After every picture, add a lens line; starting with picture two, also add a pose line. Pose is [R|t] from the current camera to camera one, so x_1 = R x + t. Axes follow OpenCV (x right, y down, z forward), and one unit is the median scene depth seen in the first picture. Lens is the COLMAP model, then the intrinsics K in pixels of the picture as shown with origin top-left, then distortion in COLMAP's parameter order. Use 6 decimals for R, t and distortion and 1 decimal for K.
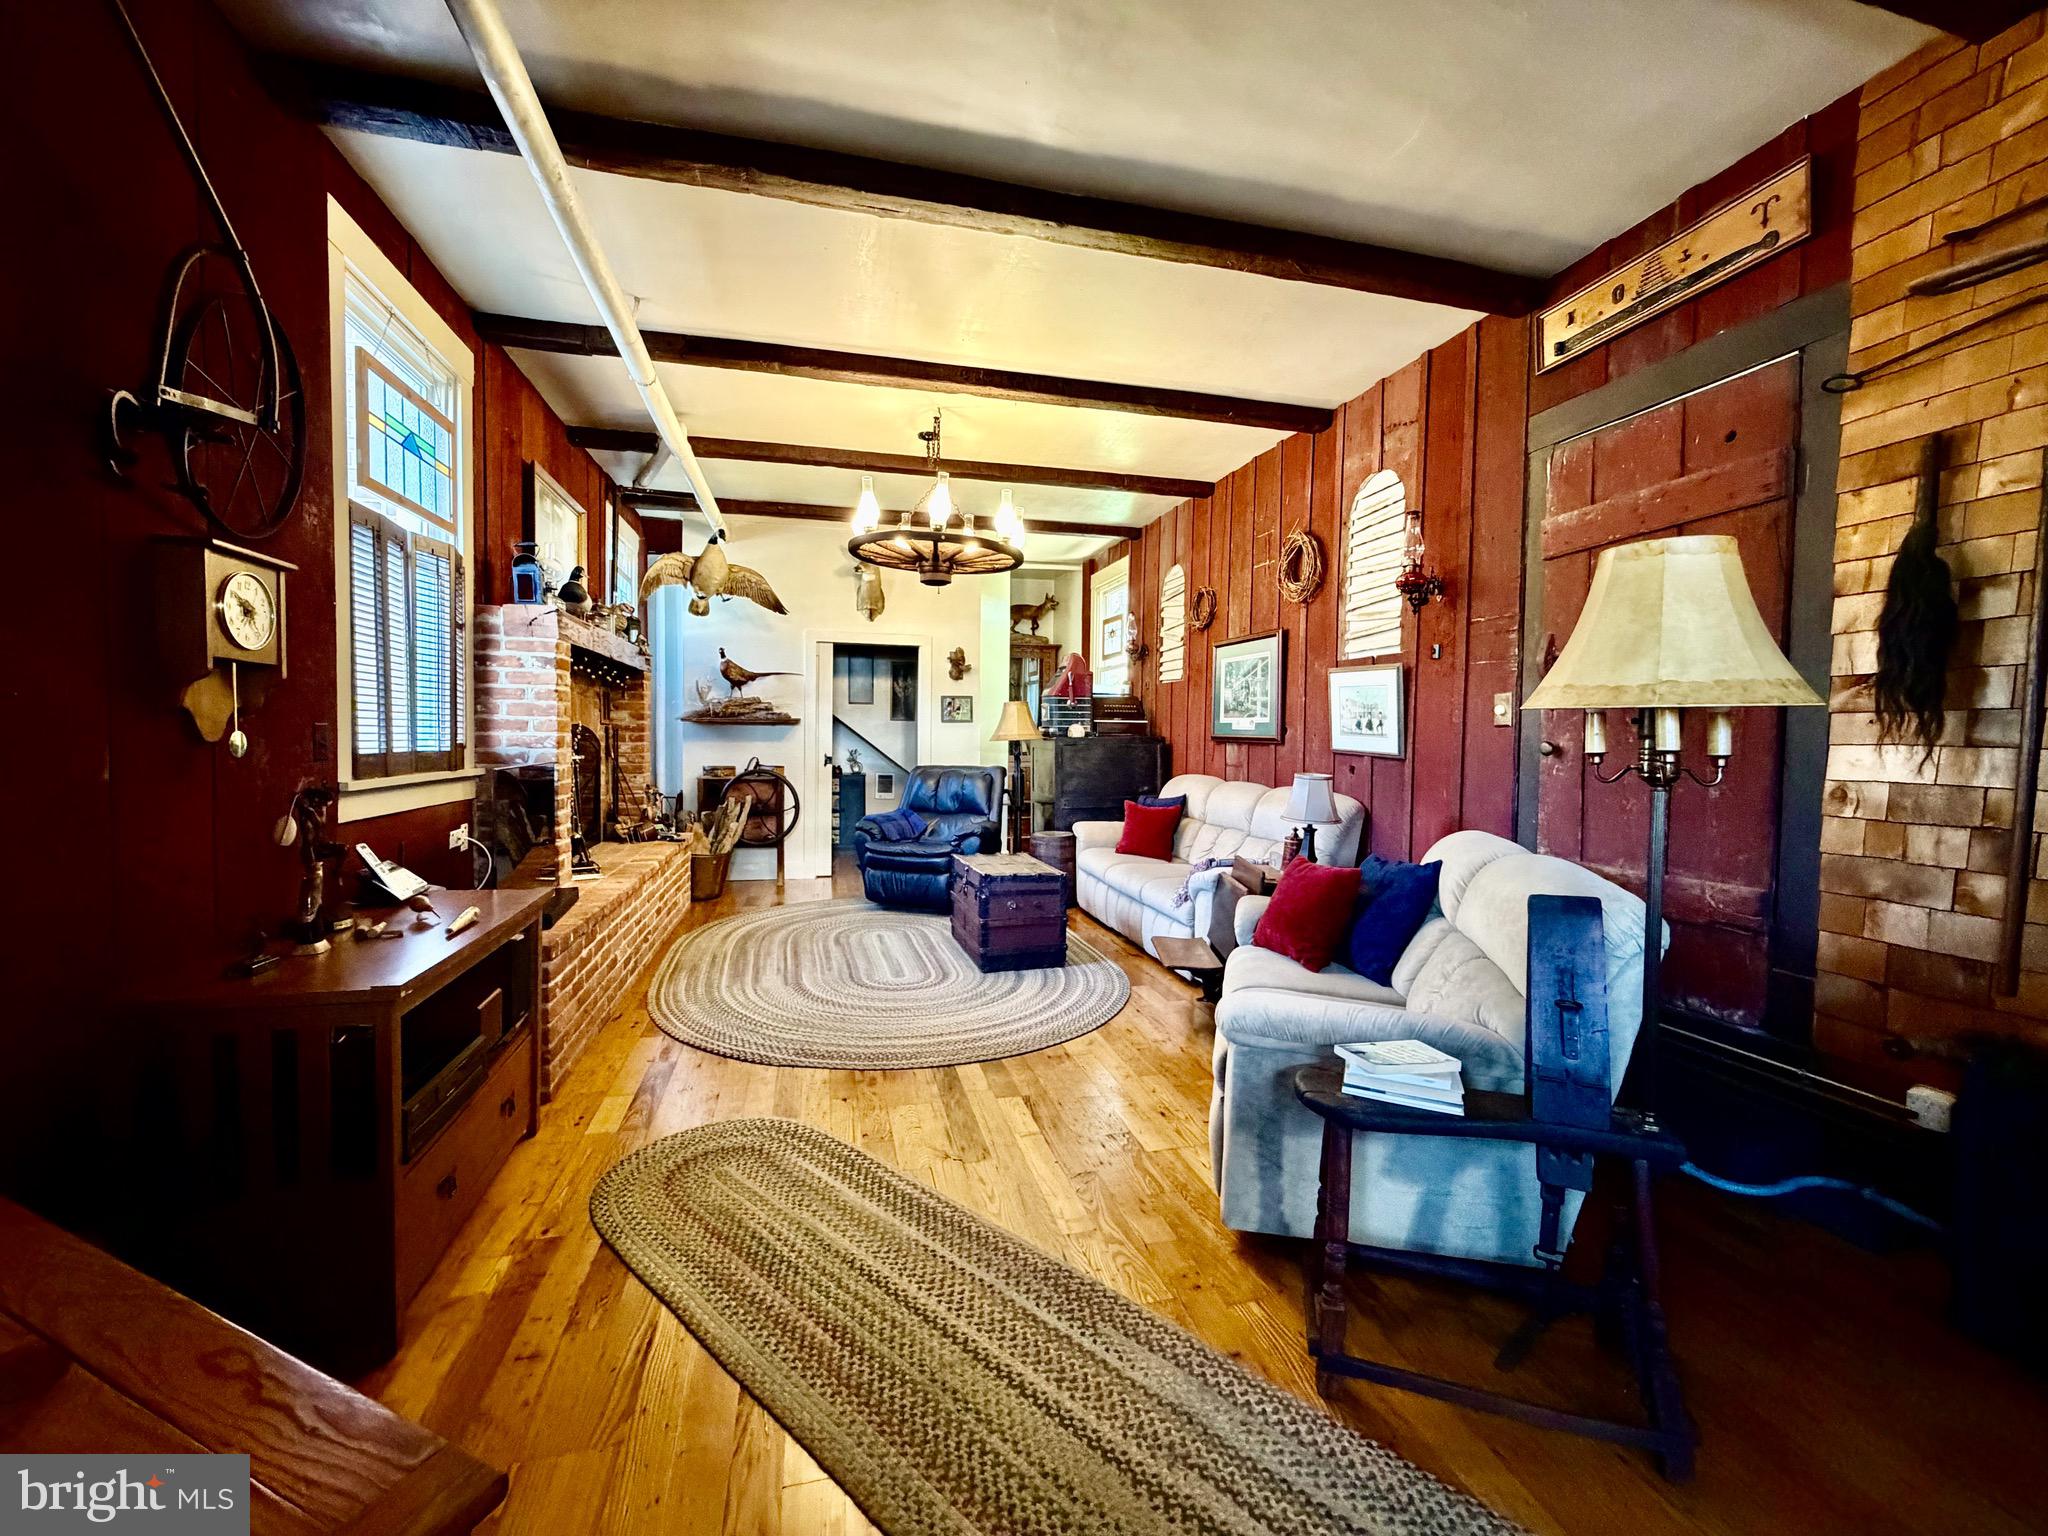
lens RADIAL K [[815.0, 0, 1018.3], [0, 815.0, 767.4], [0, 0, 1]] dist [-0.001414, 0.000040]
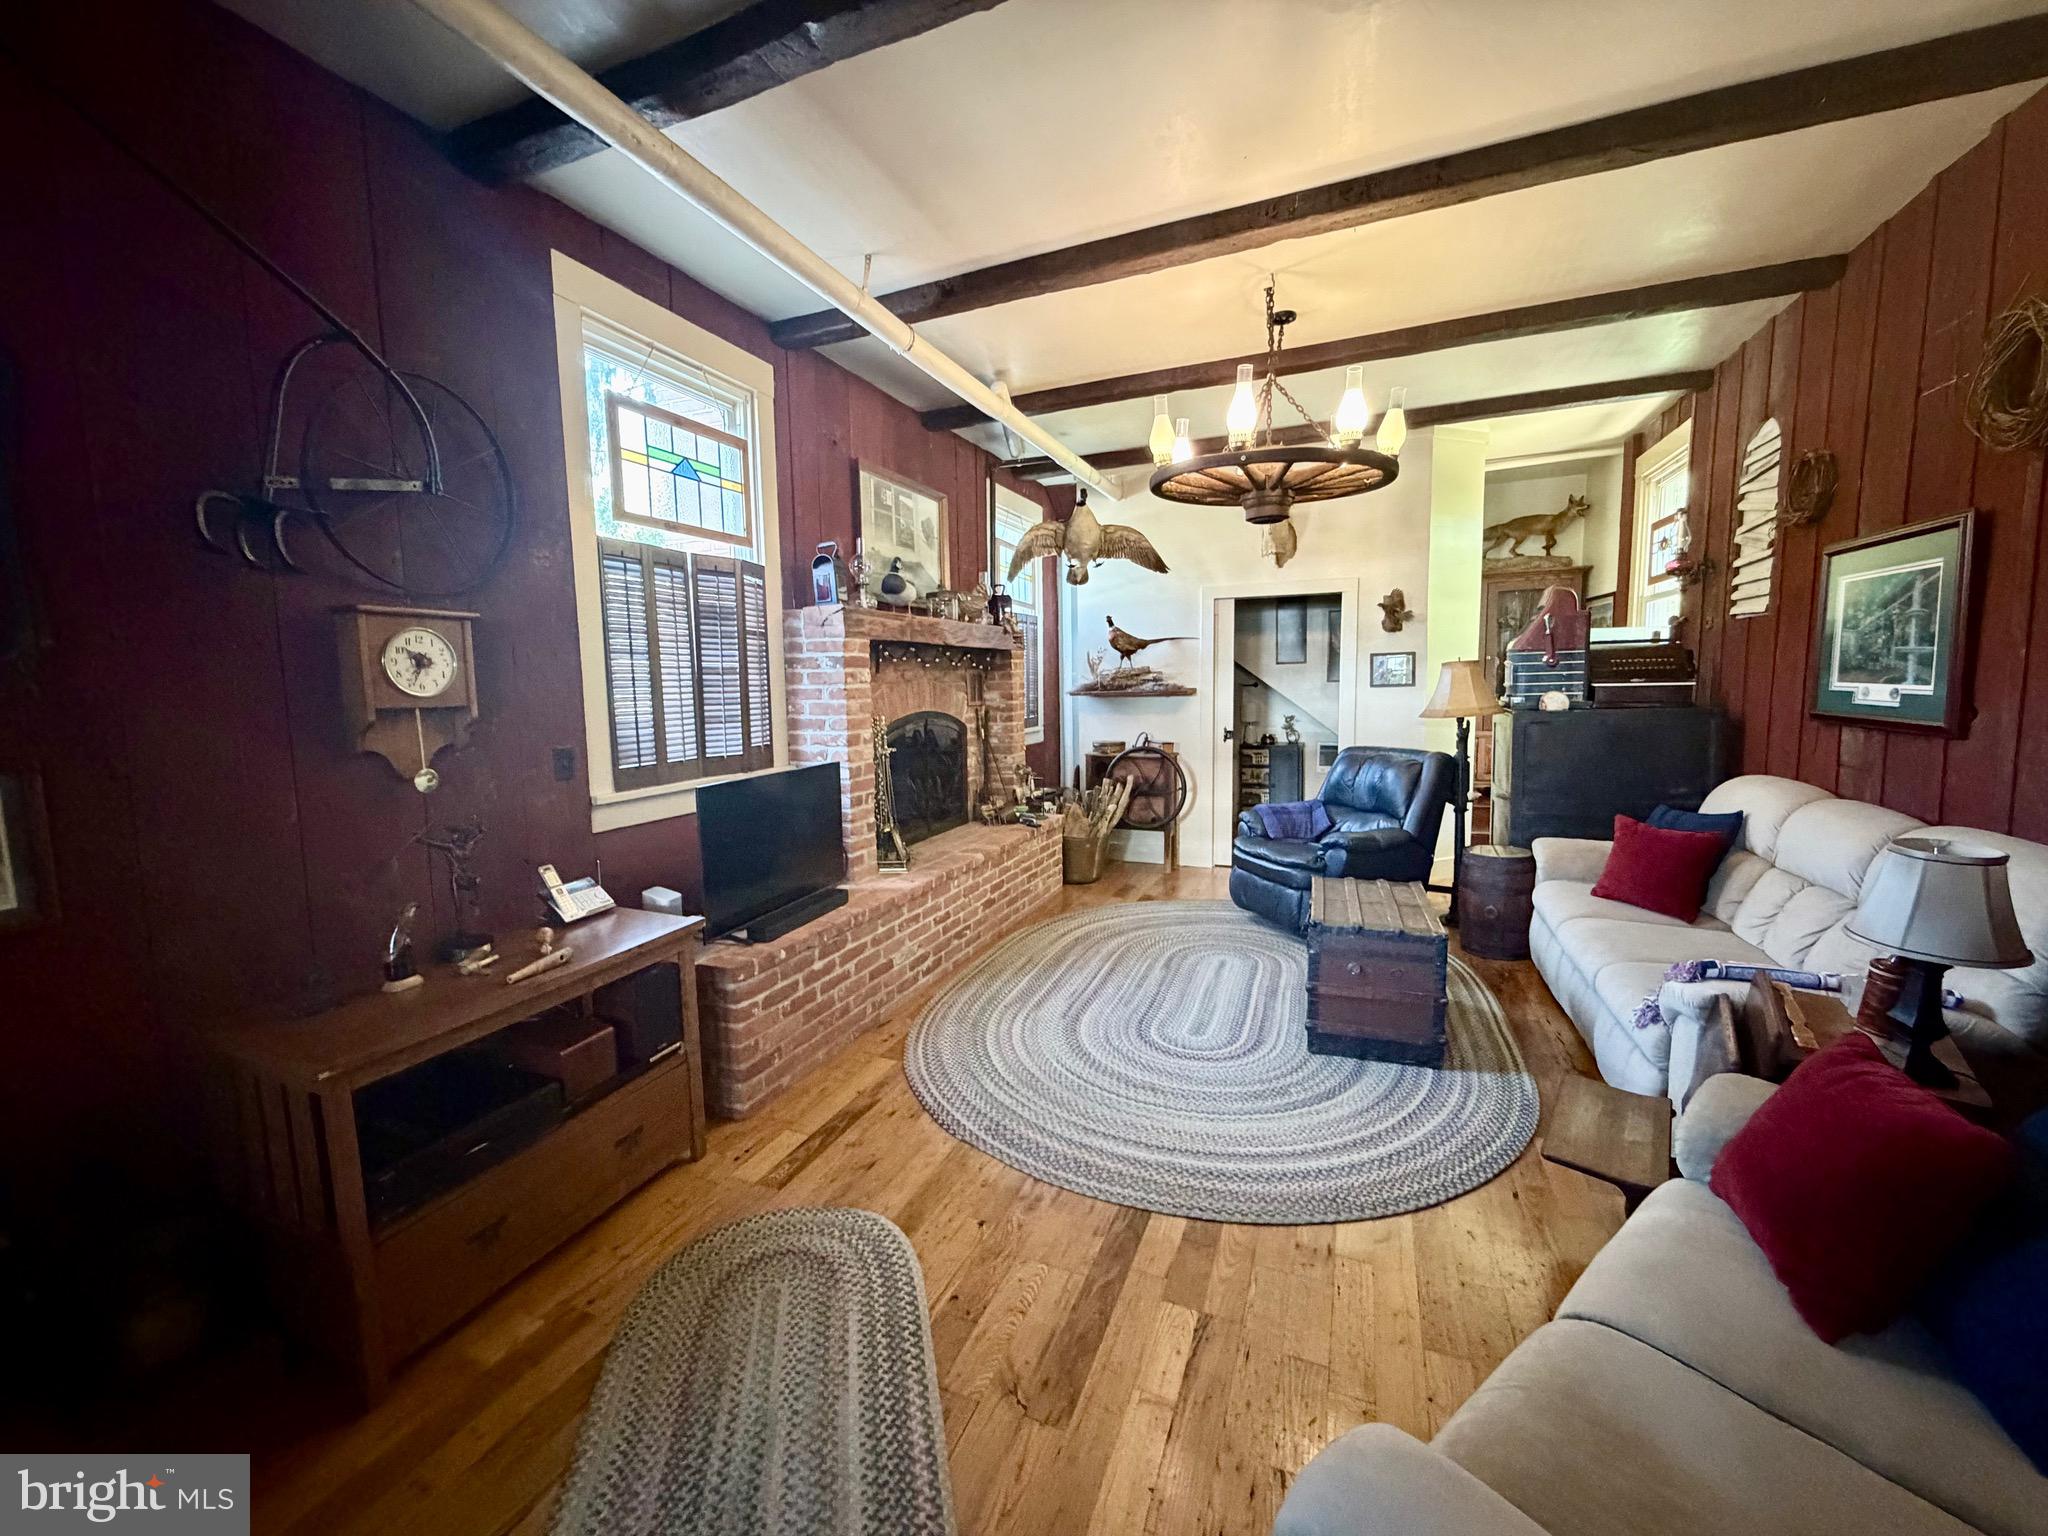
lens RADIAL K [[815.0, 0, 1018.3], [0, 815.0, 767.4], [0, 0, 1]] dist [-0.001414, 0.000040]
pose [[0.802580, 0.035666, -0.595477, 0.143813], [0.005483, 0.997728, 0.067148, -0.045382], [0.596519, -0.057157, 0.800561, 0.222805]]
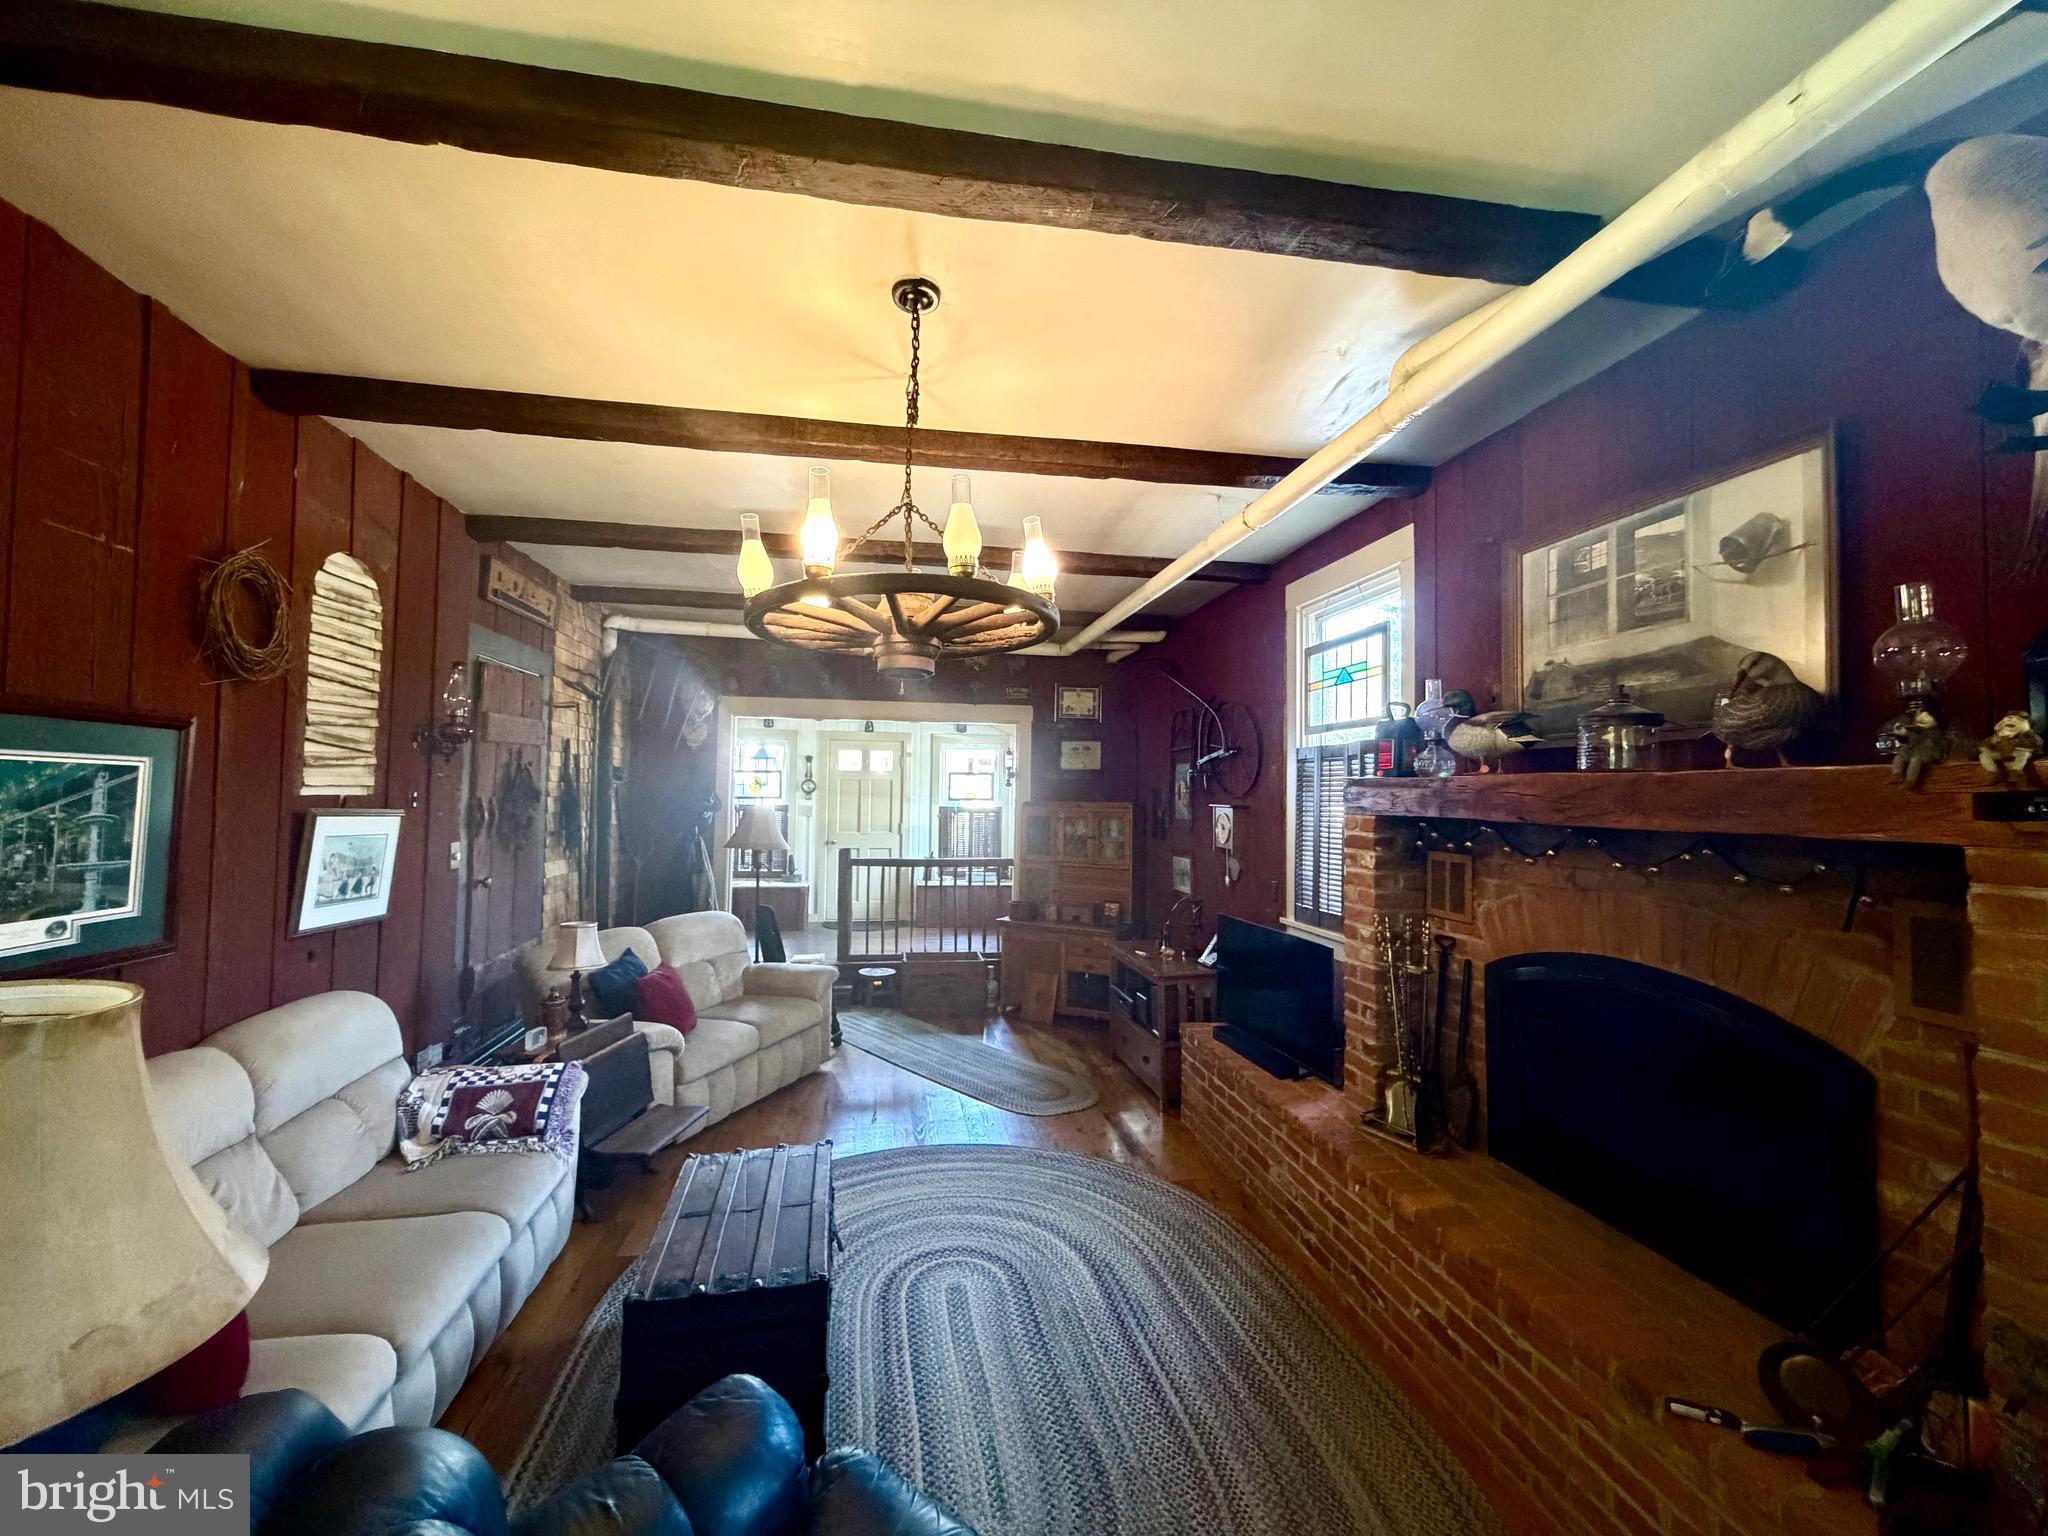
lens RADIAL K [[815.0, 0, 1018.3], [0, 815.0, 767.4], [0, 0, 1]] dist [-0.001414, 0.000040]
pose [[-0.996633, -0.025101, 0.078051, -0.193551], [-0.024621, 0.999672, 0.007103, -0.144699], [-0.078203, 0.005157, -0.996924, 1.344635]]
